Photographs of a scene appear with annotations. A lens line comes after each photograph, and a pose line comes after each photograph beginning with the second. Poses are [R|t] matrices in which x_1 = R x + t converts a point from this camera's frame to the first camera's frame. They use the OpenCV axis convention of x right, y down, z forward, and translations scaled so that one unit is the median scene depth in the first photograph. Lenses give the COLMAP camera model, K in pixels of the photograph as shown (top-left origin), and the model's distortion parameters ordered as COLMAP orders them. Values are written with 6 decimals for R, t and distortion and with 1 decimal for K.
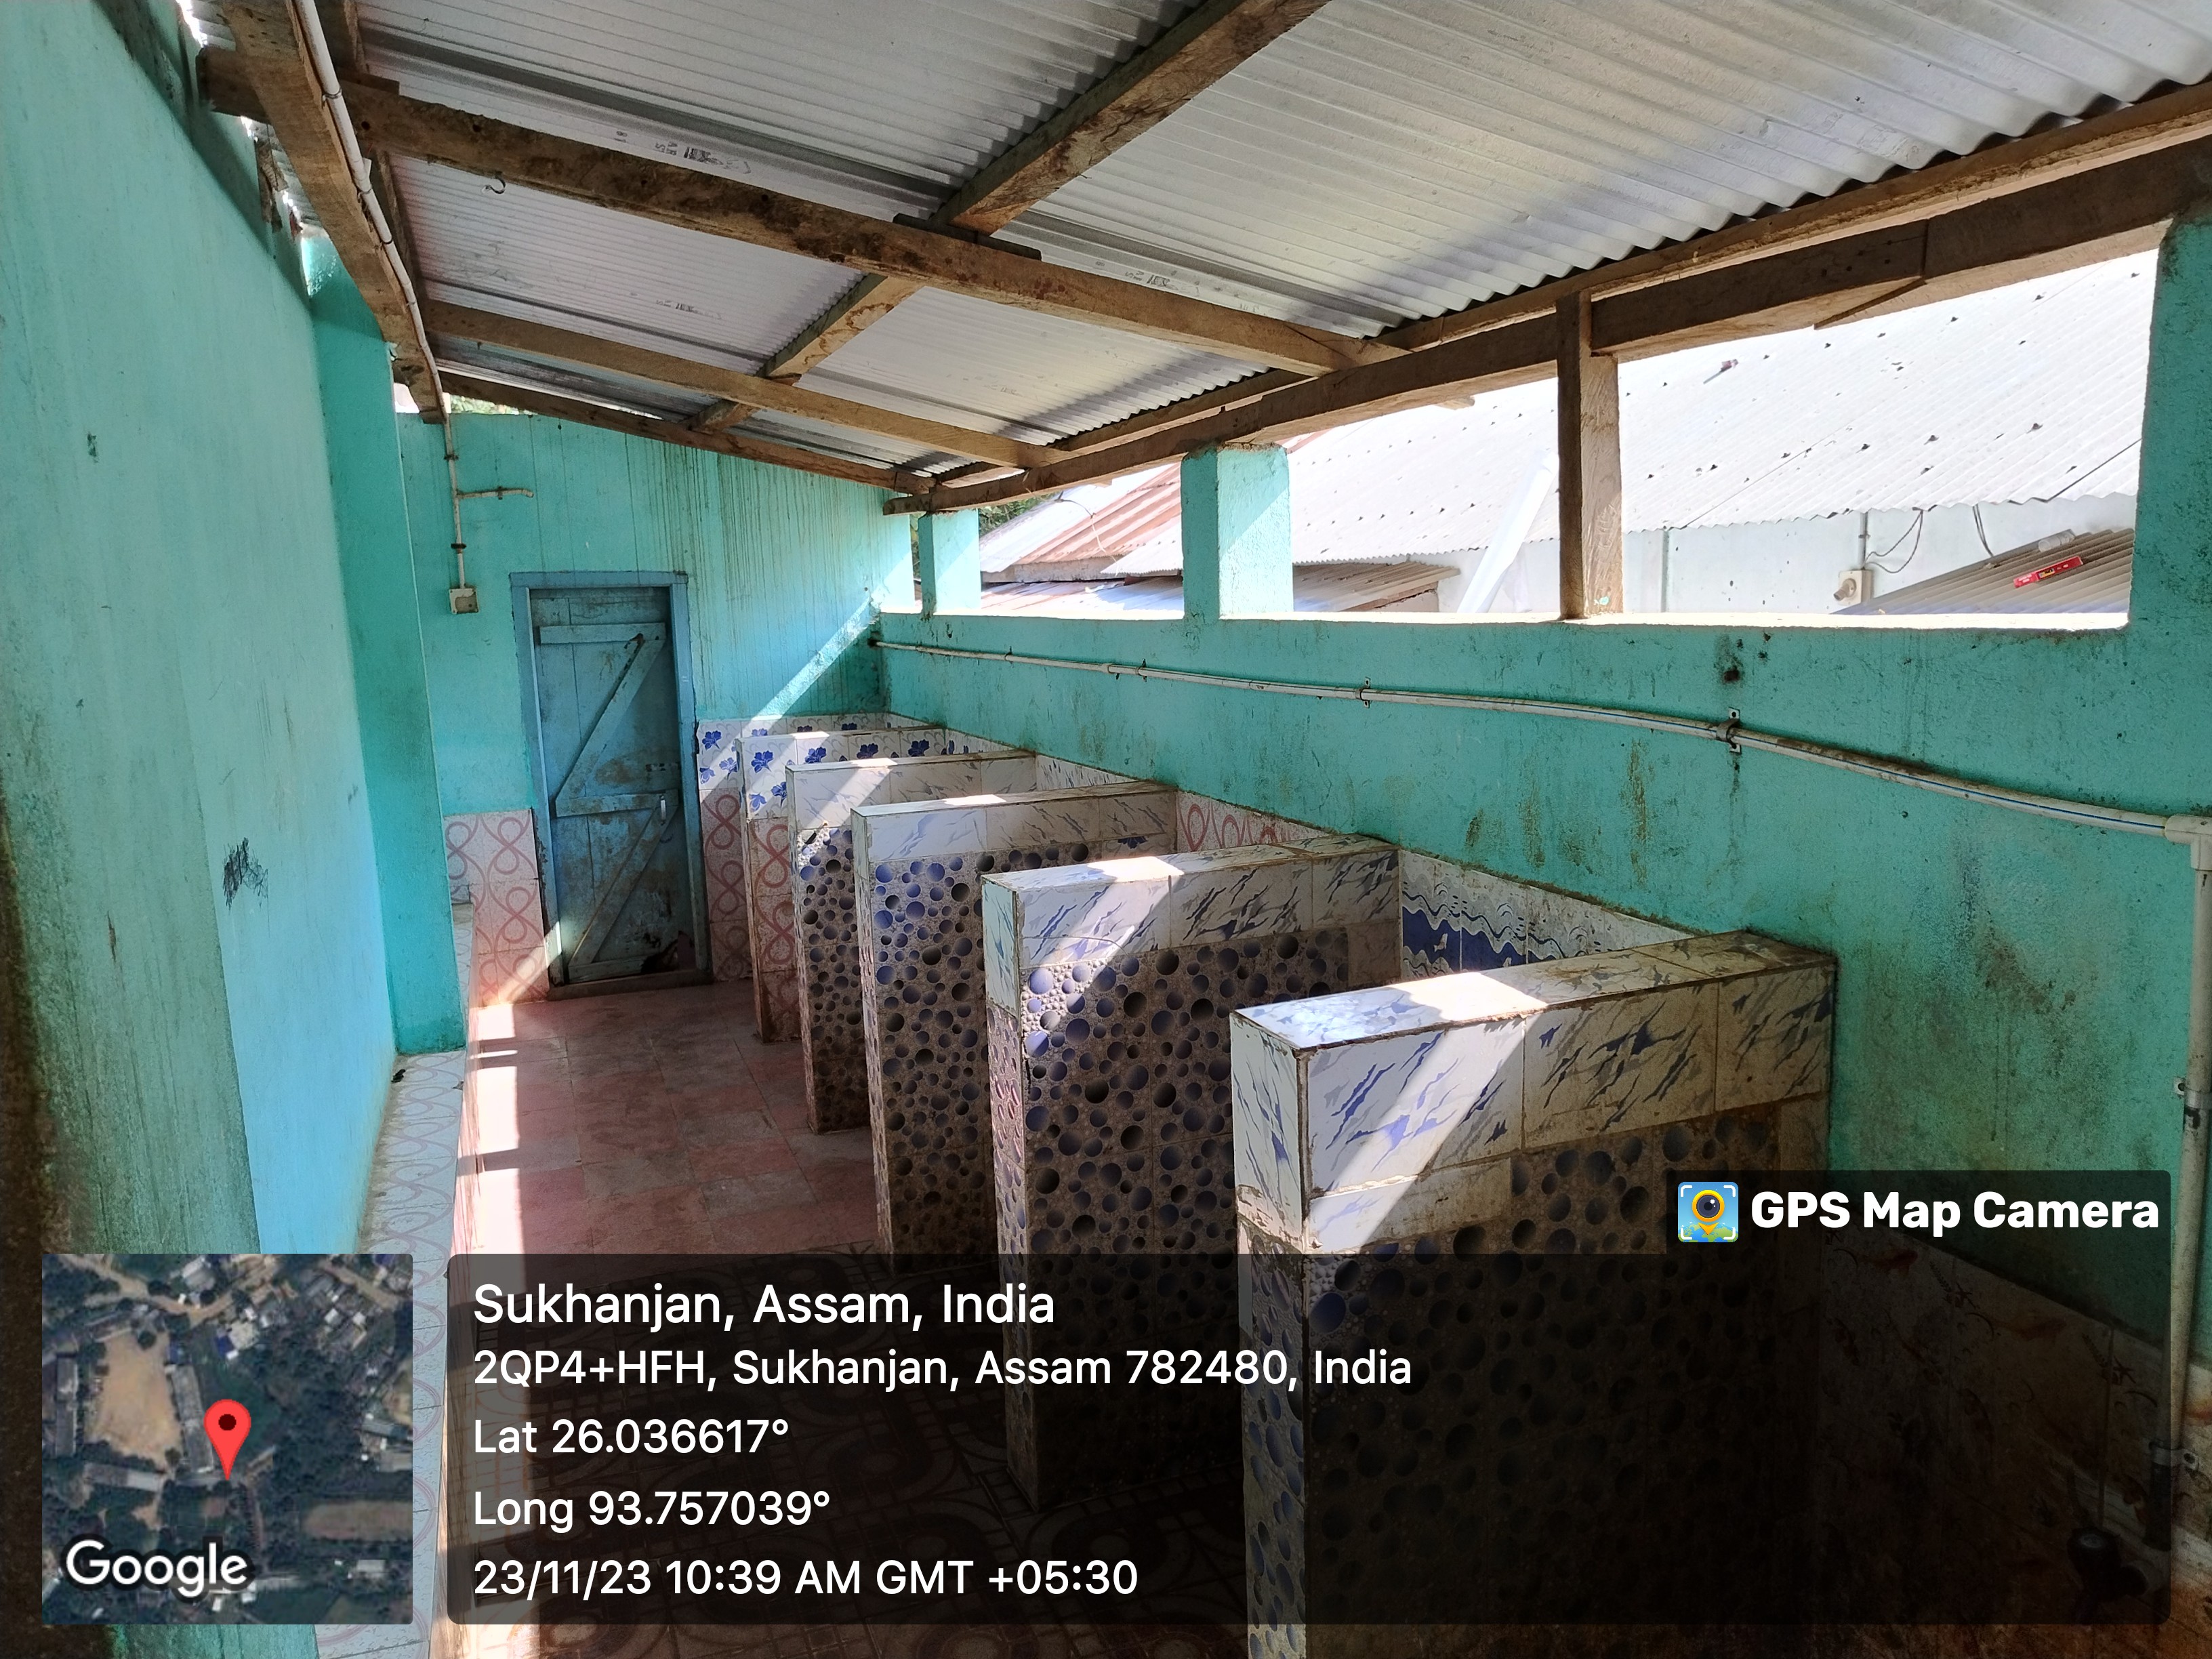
lens RADIAL K [[1536.8, 0, 1106.4], [0, 1536.8, 839.2], [0, 0, 1]] dist [0.018051, -0.000488]
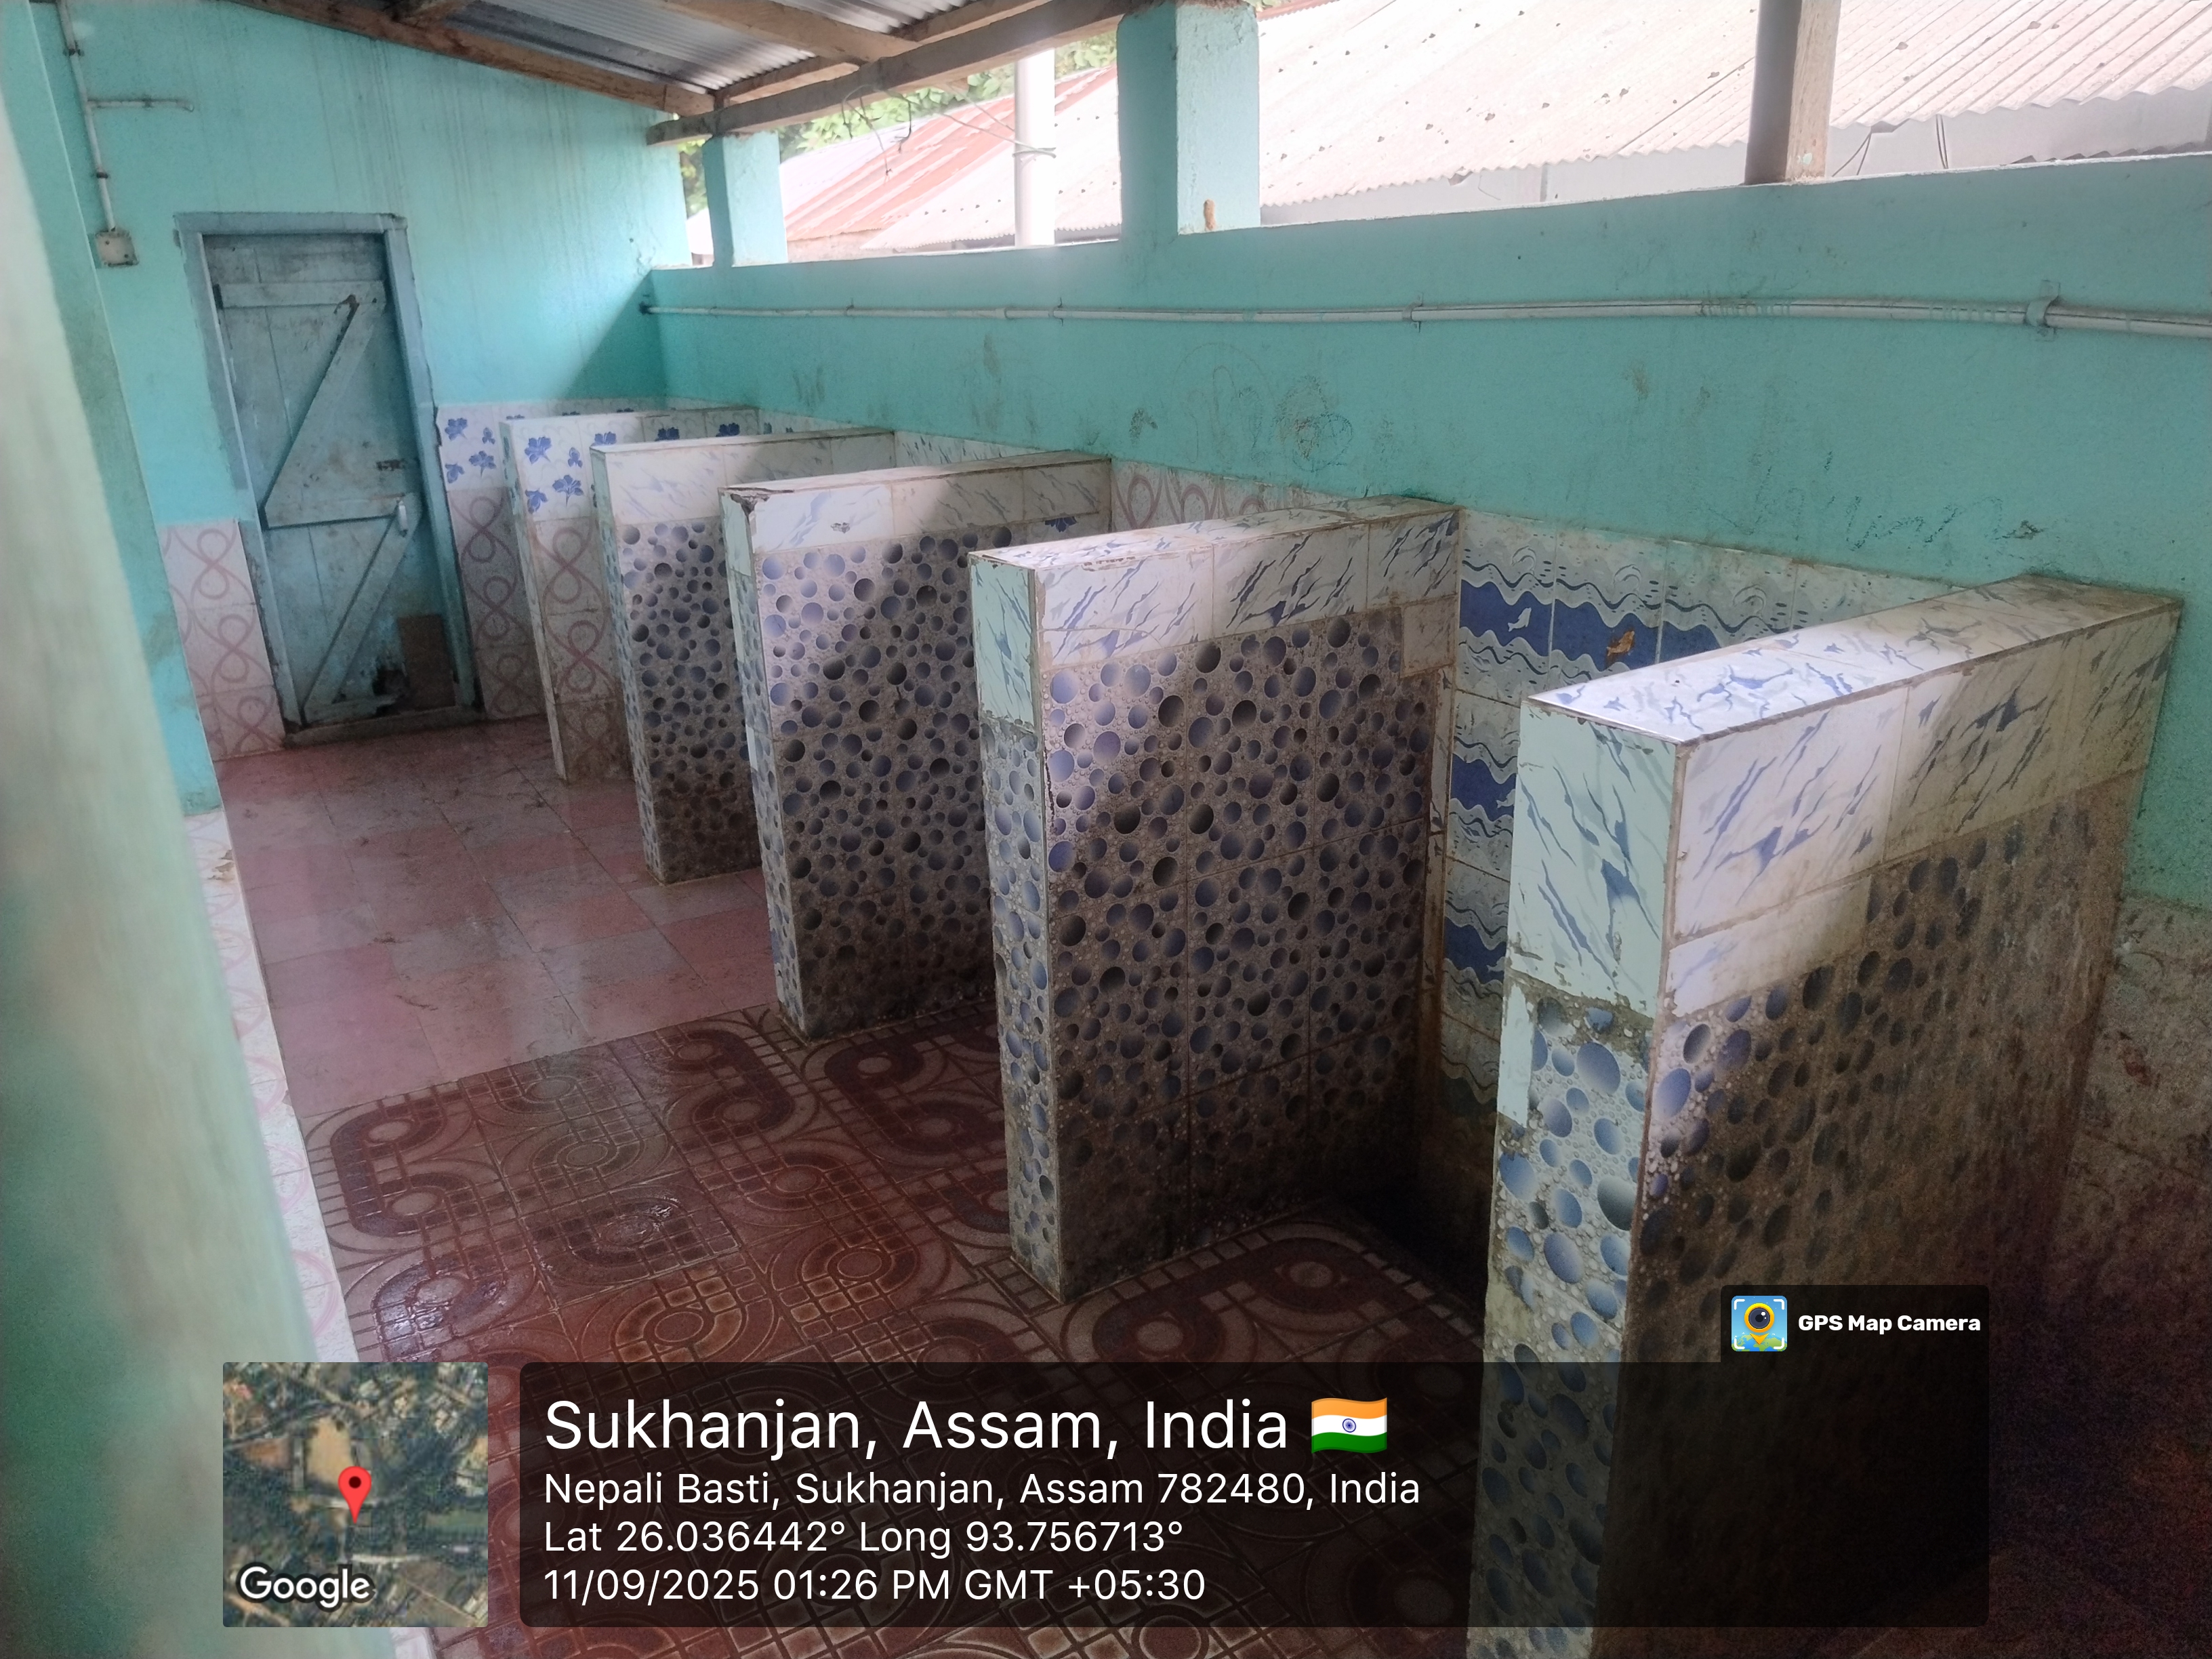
lens RADIAL K [[1548.7, 0, 1106.0], [0, 1548.7, 829.5], [0, 0, 1]] dist [0.058533, -0.078525]
pose [[0.985067, -0.057223, 0.162382, -0.143564], [0.028253, 0.984092, 0.175396, 0.024329], [-0.169836, -0.168189, 0.971014, 0.196616]]
